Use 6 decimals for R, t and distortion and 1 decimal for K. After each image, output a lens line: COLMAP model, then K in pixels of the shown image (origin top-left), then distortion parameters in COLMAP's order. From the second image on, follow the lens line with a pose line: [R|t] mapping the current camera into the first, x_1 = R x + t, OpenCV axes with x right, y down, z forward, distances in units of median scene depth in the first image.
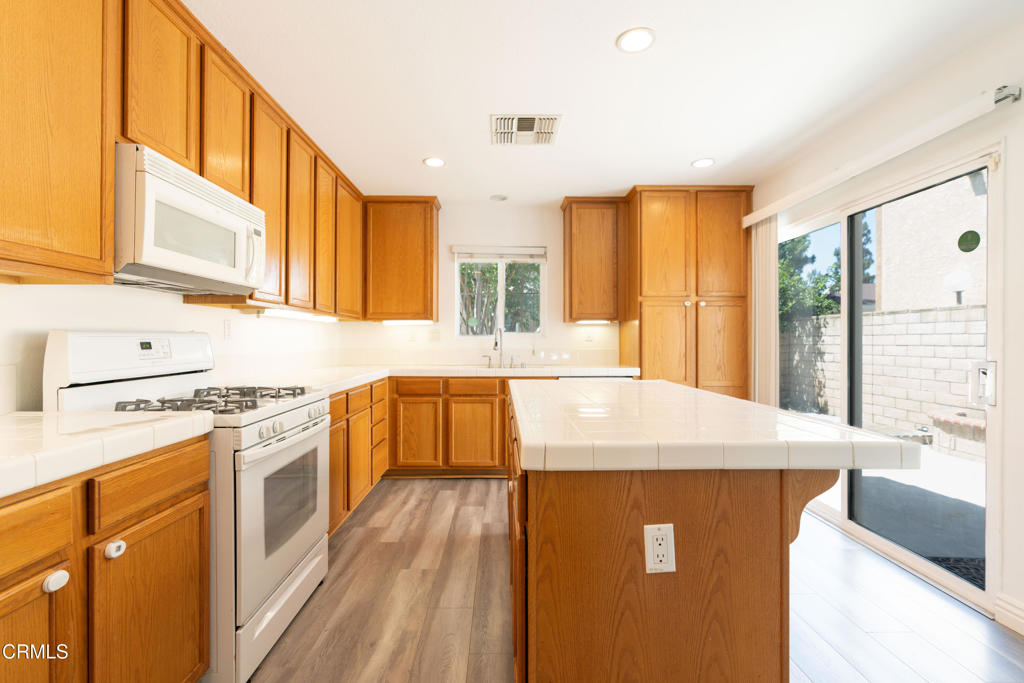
lens RADIAL K [[457.0, 0, 505.7], [0, 457.0, 341.3], [0, 0, 1]] dist [-0.008595, 0.001527]
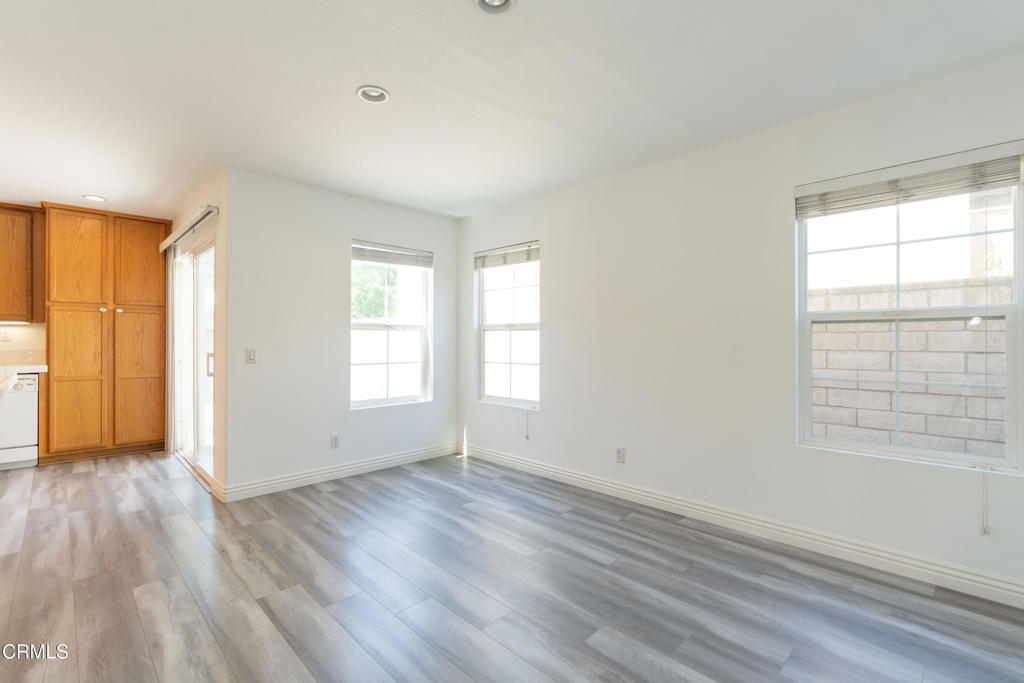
lens RADIAL K [[457.0, 0, 505.7], [0, 457.0, 341.3], [0, 0, 1]] dist [-0.008595, 0.001527]
pose [[0.719180, 0.002087, 0.694820, 0.331109], [-0.000785, 0.999997, -0.002191, 0.000992], [-0.694823, 0.001031, 0.719180, -0.583673]]
